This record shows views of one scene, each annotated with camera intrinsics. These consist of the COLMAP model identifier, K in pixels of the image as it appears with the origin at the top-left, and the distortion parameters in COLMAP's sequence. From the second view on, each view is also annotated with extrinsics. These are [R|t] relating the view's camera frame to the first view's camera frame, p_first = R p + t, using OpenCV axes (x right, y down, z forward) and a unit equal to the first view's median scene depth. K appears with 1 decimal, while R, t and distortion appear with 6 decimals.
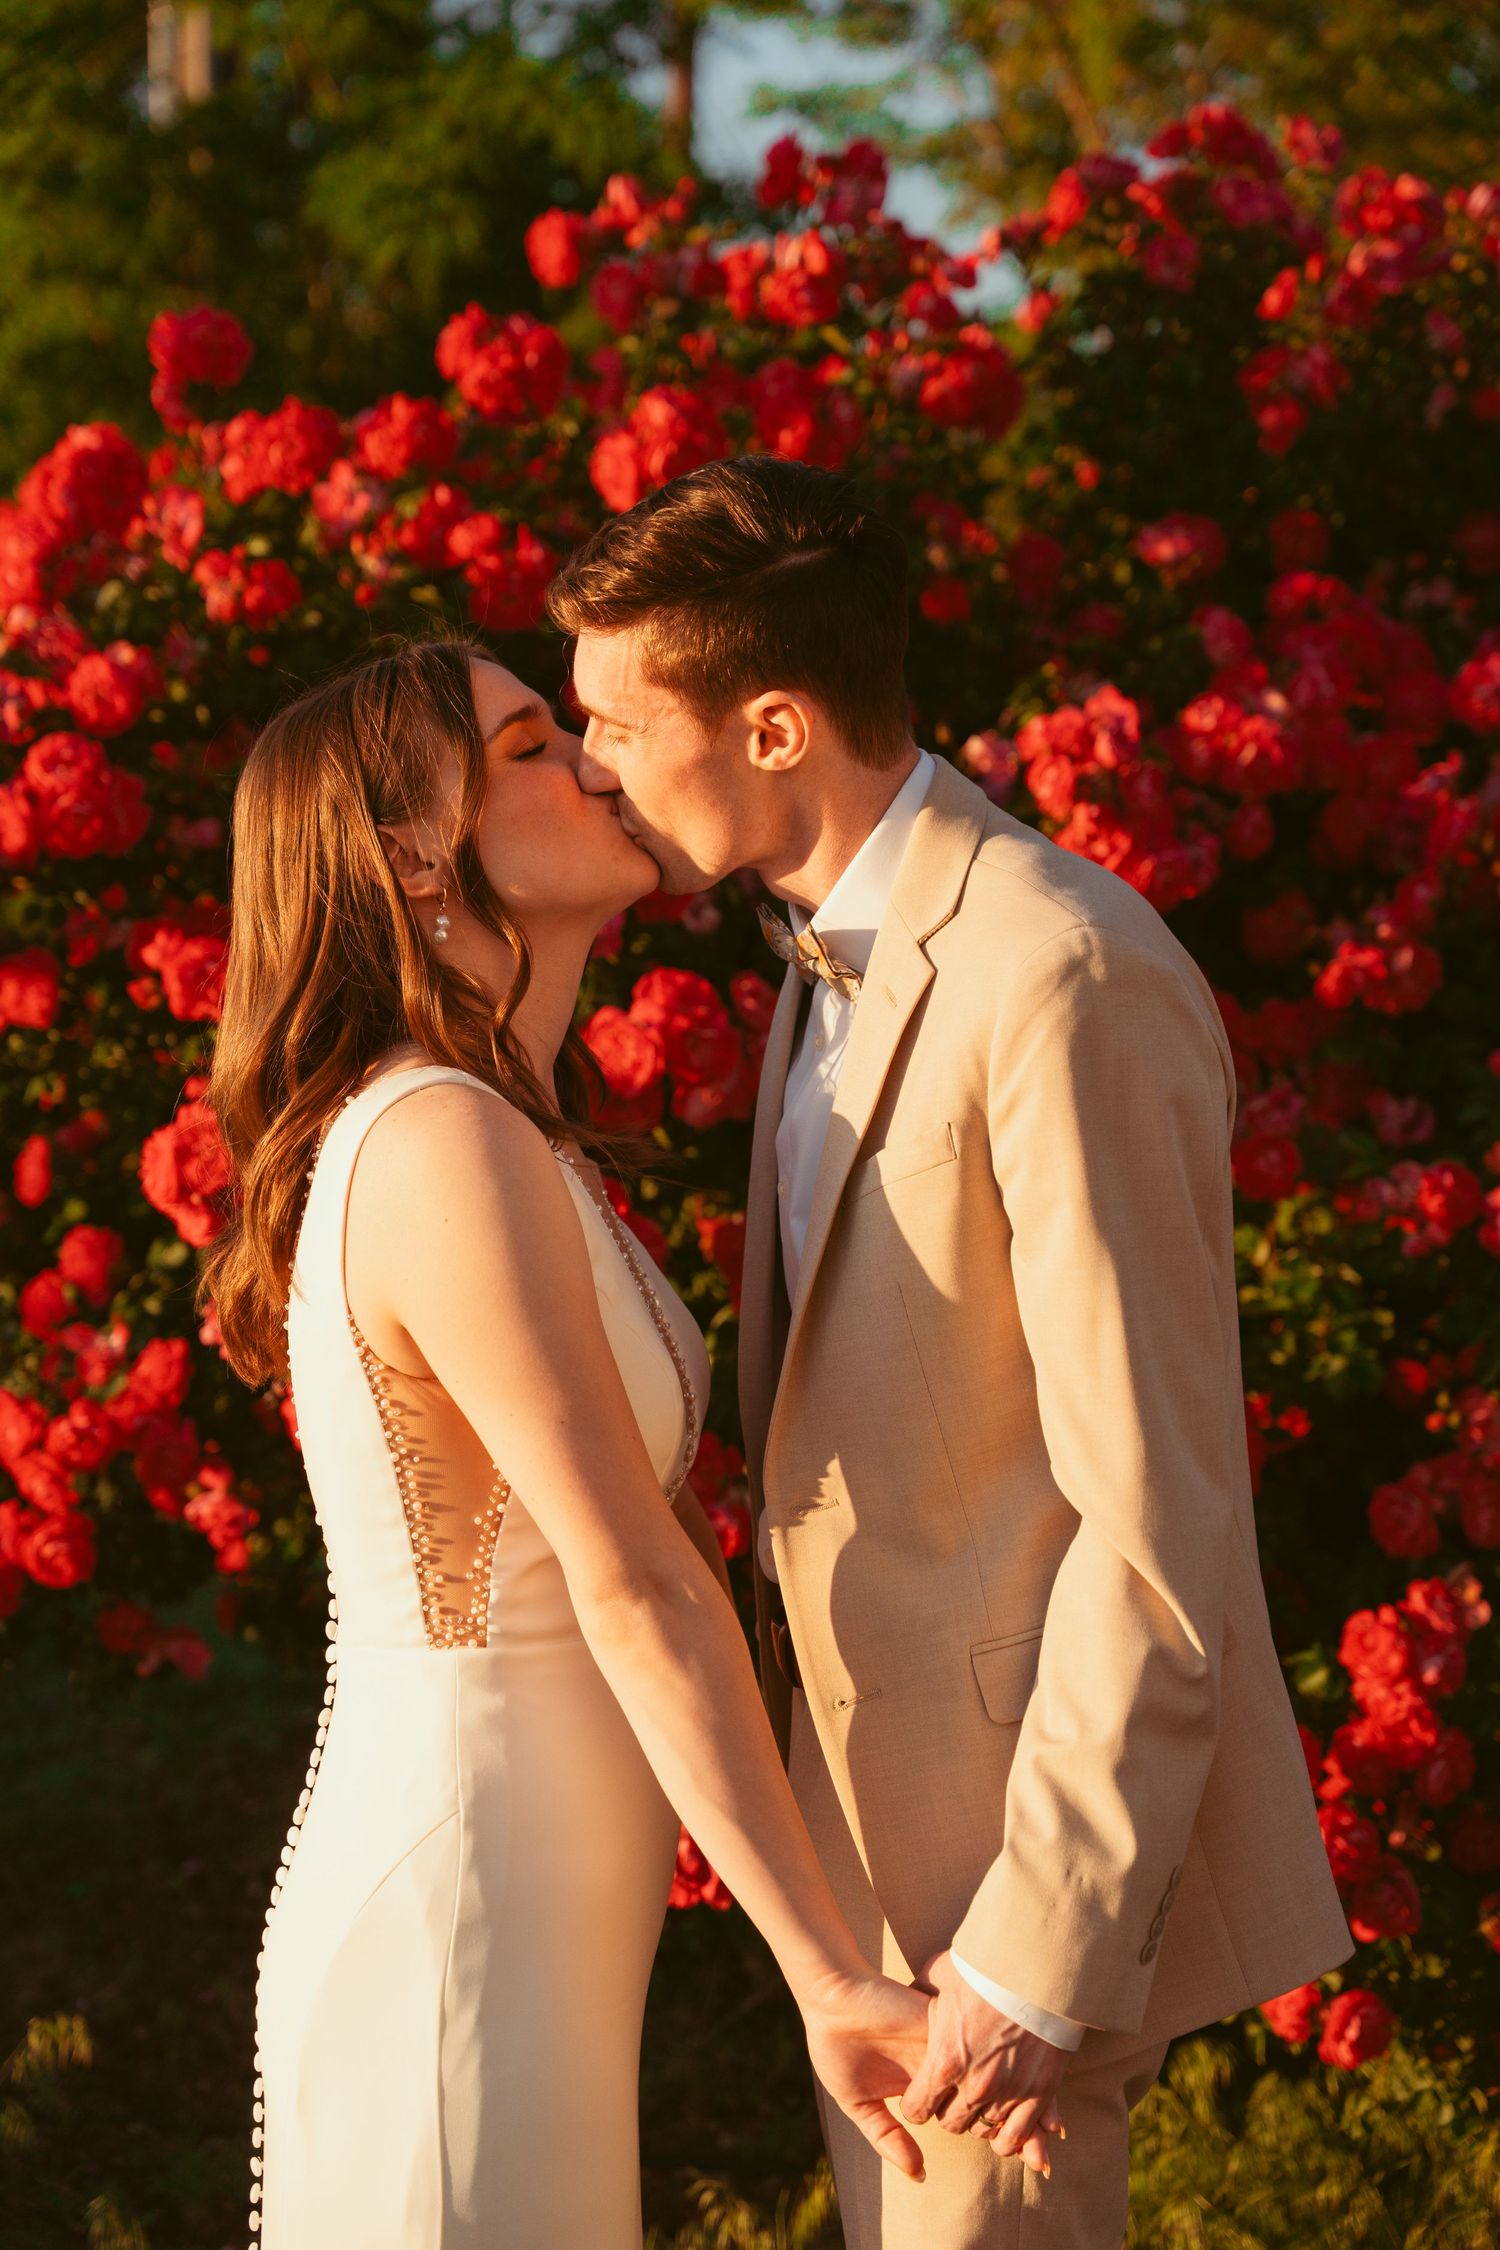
lens RADIAL K [[4306.0, 0, 750.0], [0, 4306.0, 1125.0], [0, 0, 1]] dist [0.065777, 0.063649]
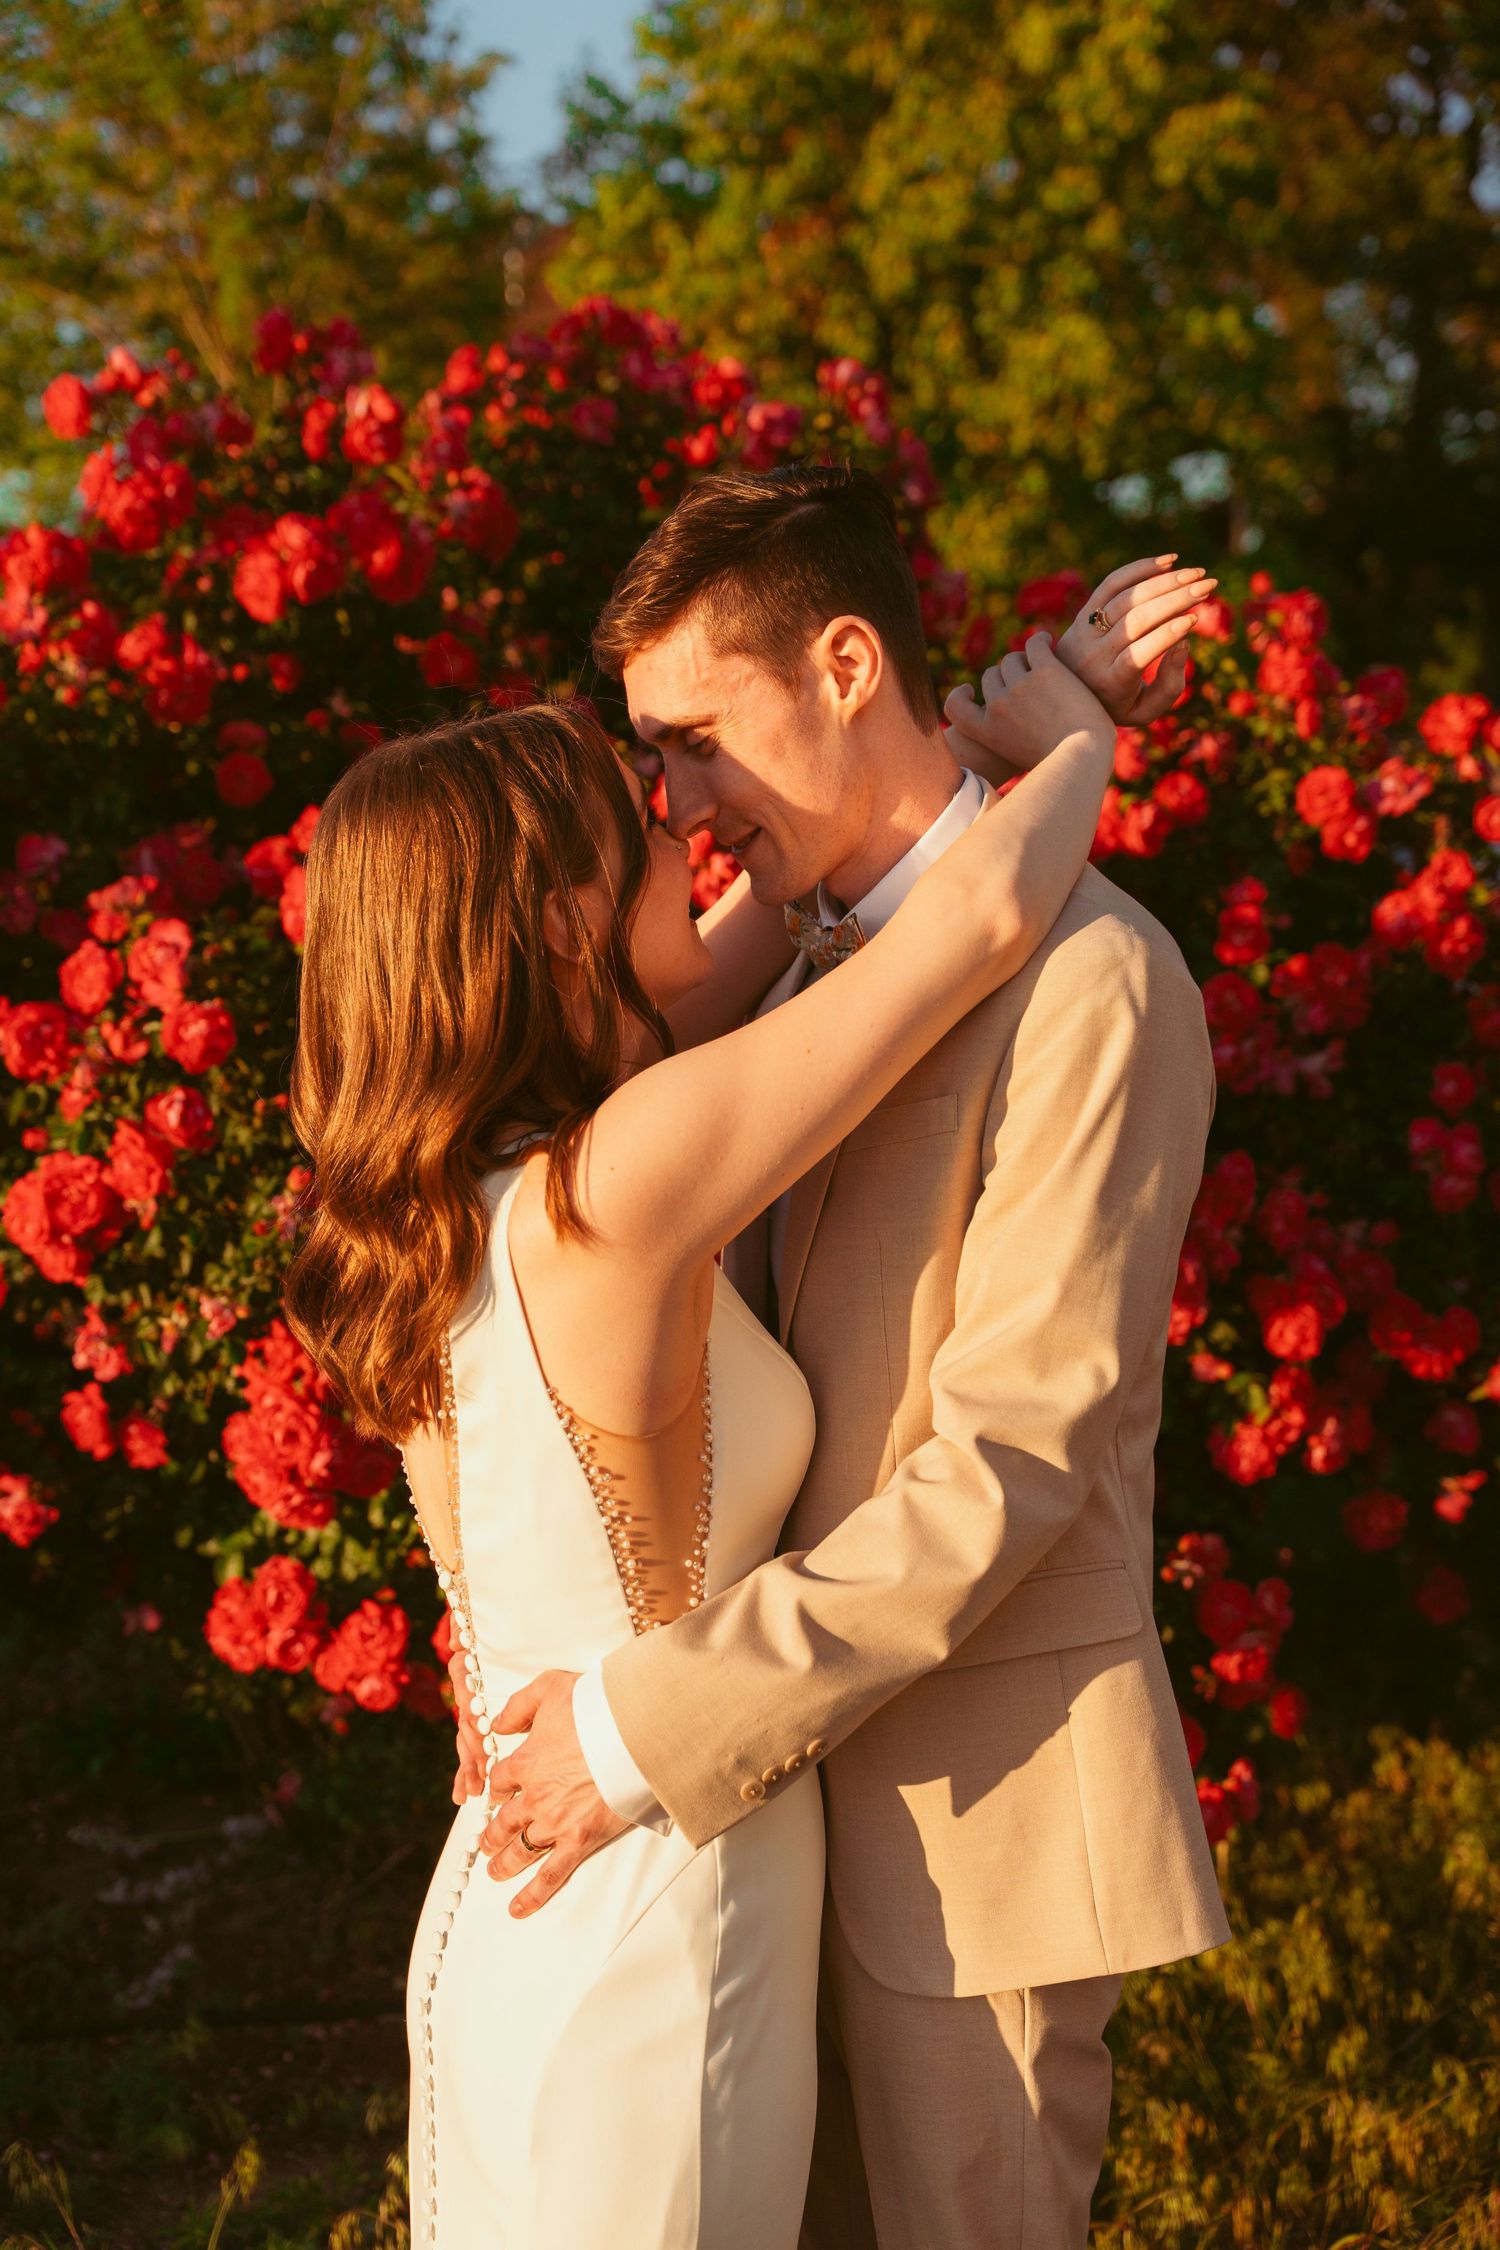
lens RADIAL K [[3094.7, 0, 750.0], [0, 3094.7, 1125.0], [0, 0, 1]] dist [0.018235, 0.034113]
pose [[0.947931, -0.065118, 0.311749, -0.173921], [0.062208, 0.997877, 0.019284, -0.013726], [-0.312343, 0.001113, 0.949969, 0.160351]]
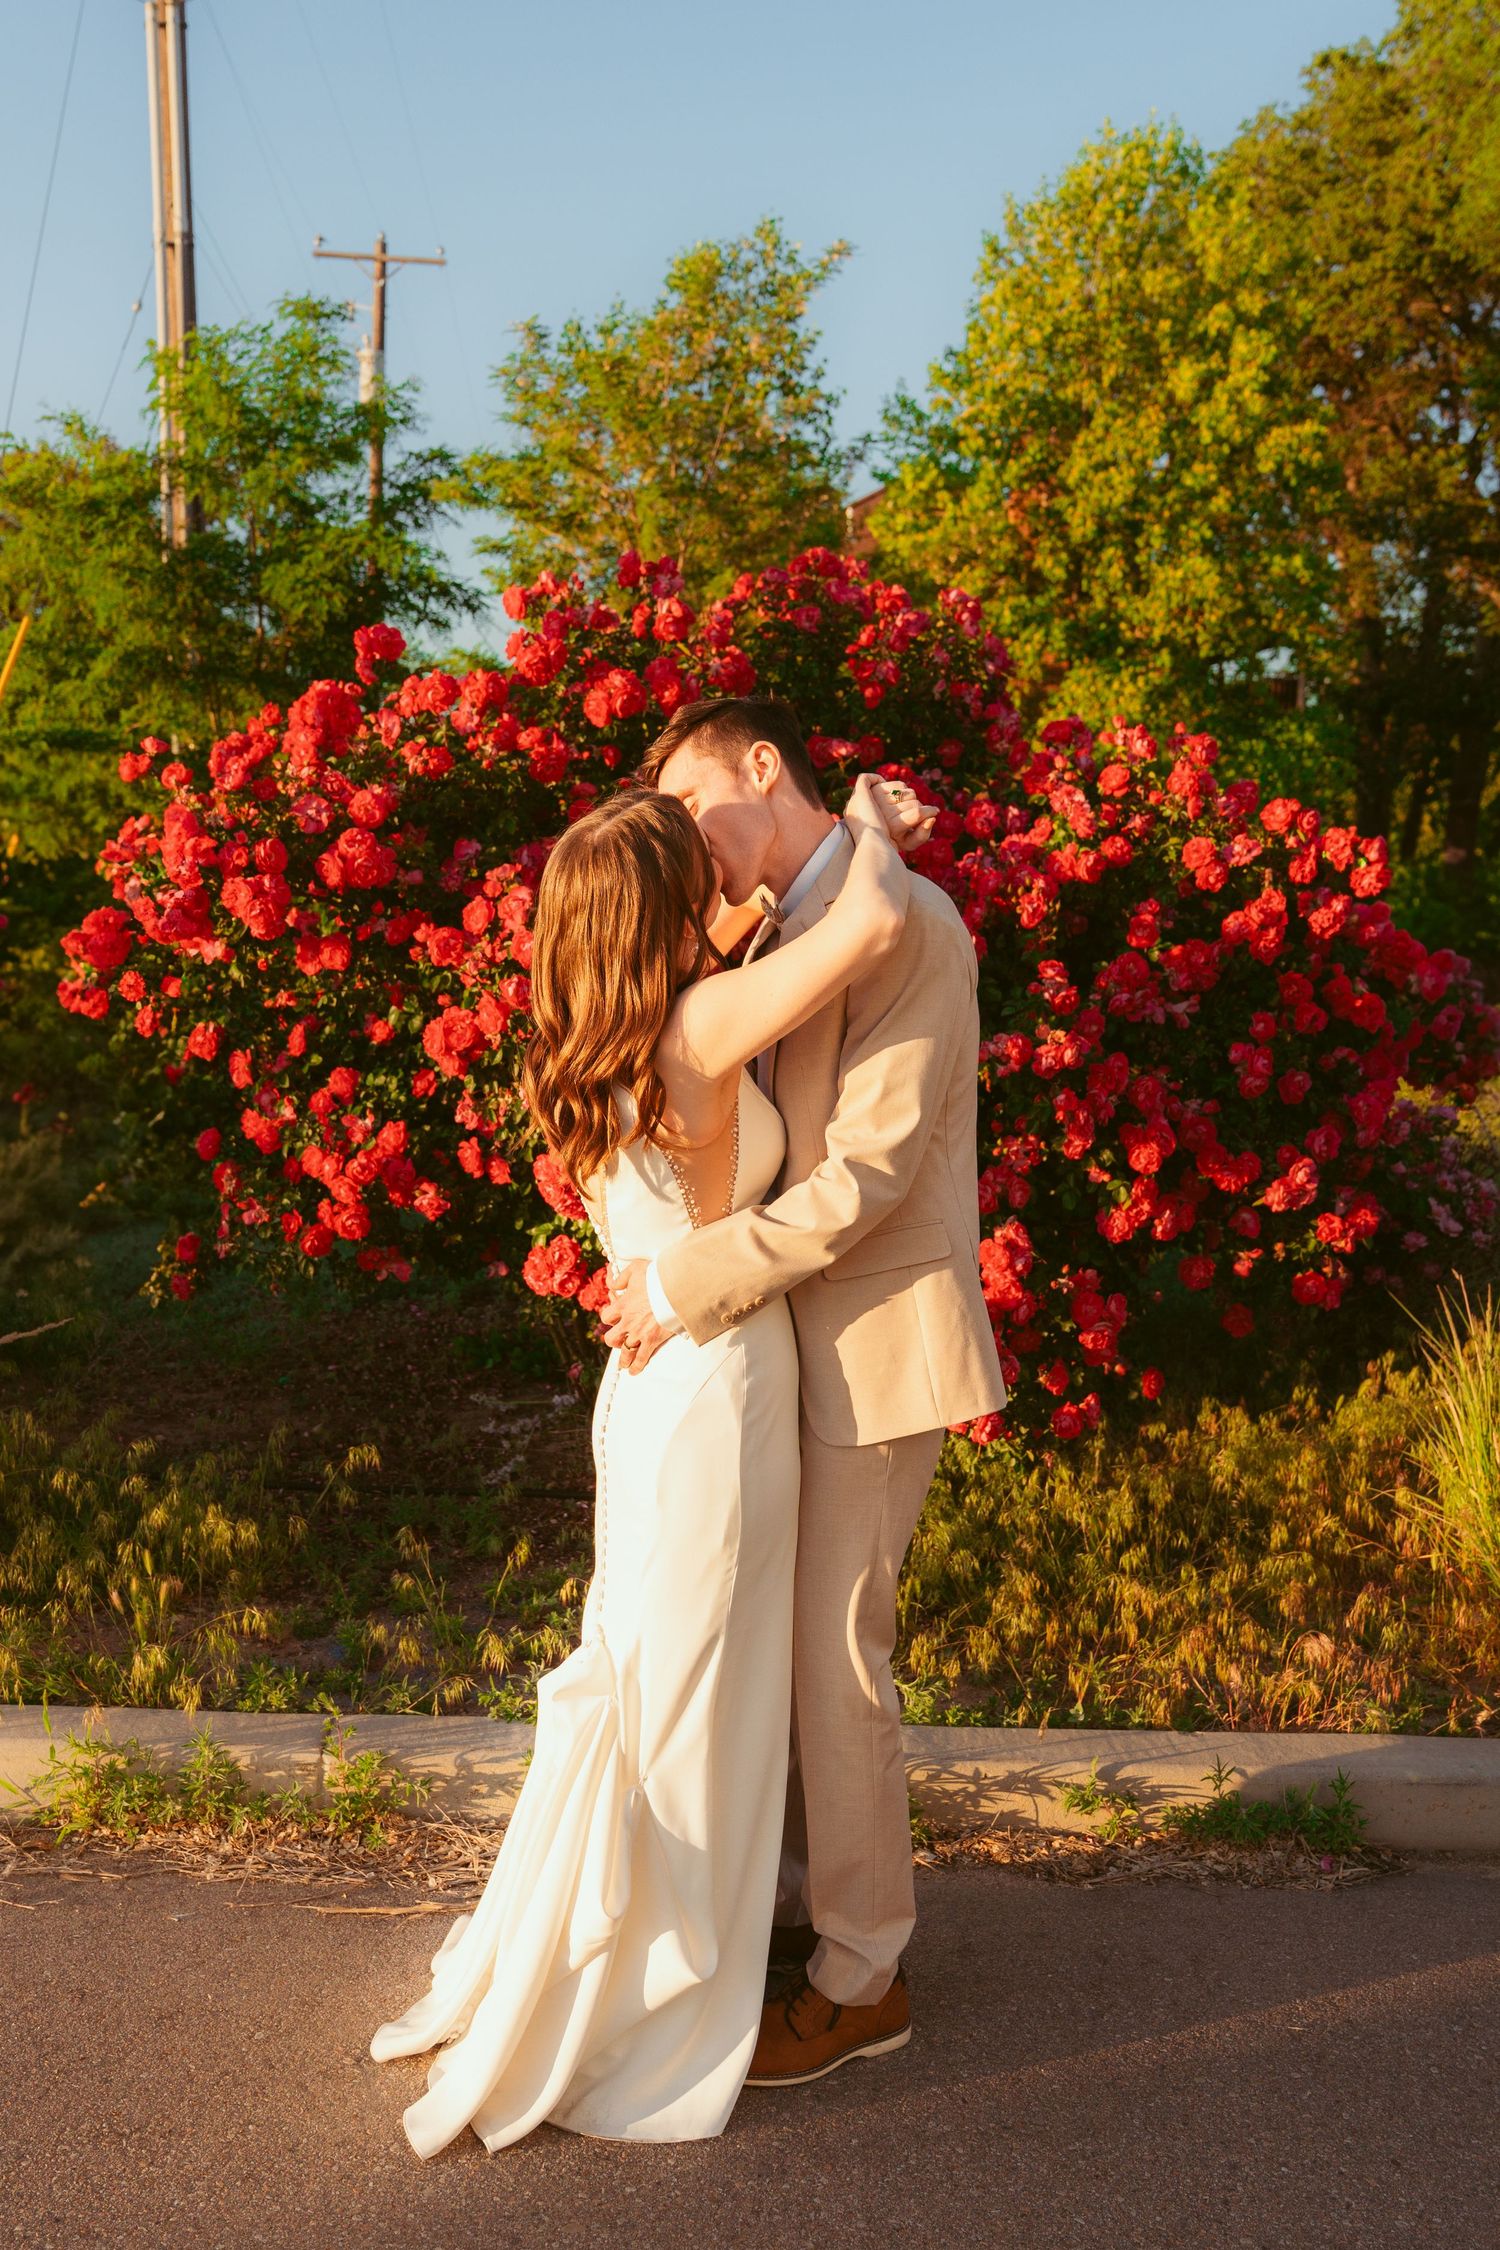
lens RADIAL K [[1914.0, 0, 696.7], [0, 1914.0, 1117.1], [0, 0, 1]] dist [-0.011415, -0.004750]
pose [[0.985087, -0.010522, 0.171738, -0.143782], [0.001834, 0.998714, 0.050669, 0.001182], [-0.172050, -0.049598, 0.983839, 0.061067]]
